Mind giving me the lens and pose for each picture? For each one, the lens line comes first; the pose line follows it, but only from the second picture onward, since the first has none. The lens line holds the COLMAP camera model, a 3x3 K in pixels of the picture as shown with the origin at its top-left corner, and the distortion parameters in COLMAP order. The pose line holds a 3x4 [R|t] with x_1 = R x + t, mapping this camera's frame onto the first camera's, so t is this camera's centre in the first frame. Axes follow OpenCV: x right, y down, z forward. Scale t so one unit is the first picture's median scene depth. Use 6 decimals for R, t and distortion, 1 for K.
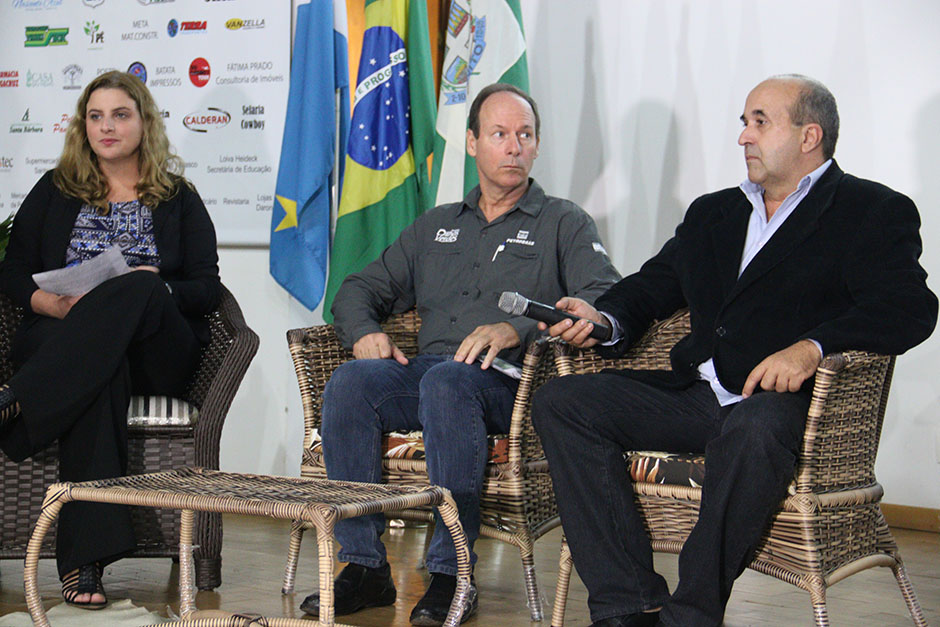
lens RADIAL K [[2197.0, 0, 462.6], [0, 2197.0, 311.8], [0, 0, 1]] dist [0.425856, 0.000000]
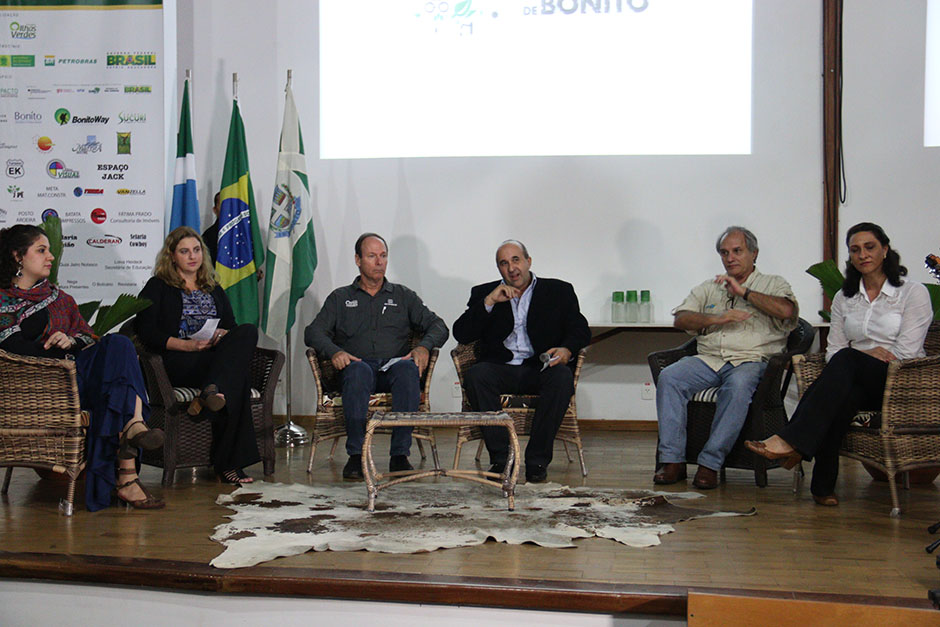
lens RADIAL K [[1324.6, 0, 469.4], [0, 1324.6, 320.2], [0, 0, 1]] dist [0.145036, 0.000000]
pose [[0.832781, -0.031900, 0.552683, -0.618383], [0.031475, 0.999452, 0.010260, -0.027377], [-0.552708, 0.008852, 0.833328, -0.148596]]
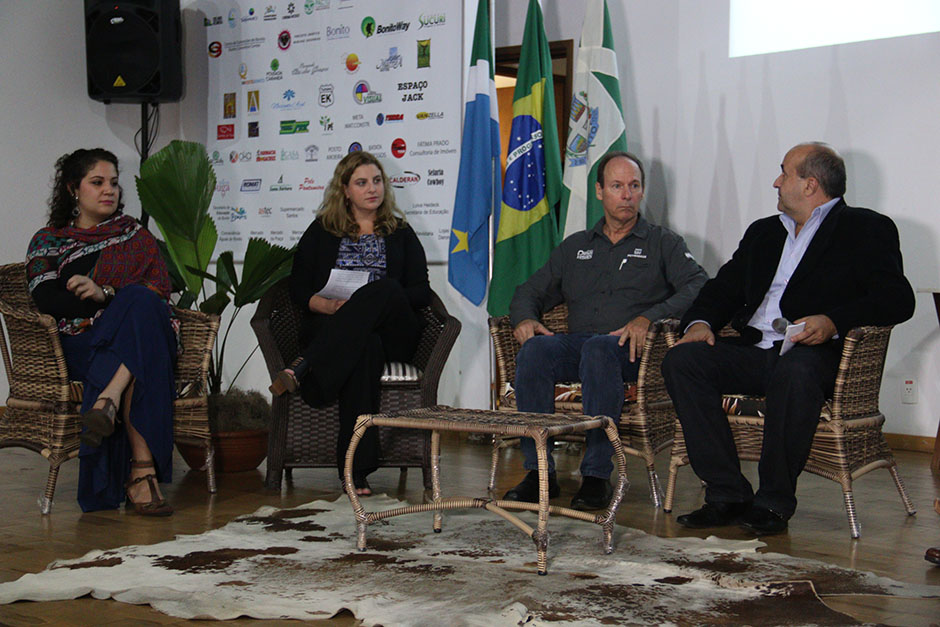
lens RADIAL K [[1553.8, 0, 474.3], [0, 1553.8, 310.0], [0, 0, 1]] dist [0.199699, 0.000000]
pose [[0.999549, -0.012861, -0.027141, -0.051200], [0.012840, 0.999917, -0.000936, 0.003792], [0.027151, 0.000587, 0.999631, -0.062543]]
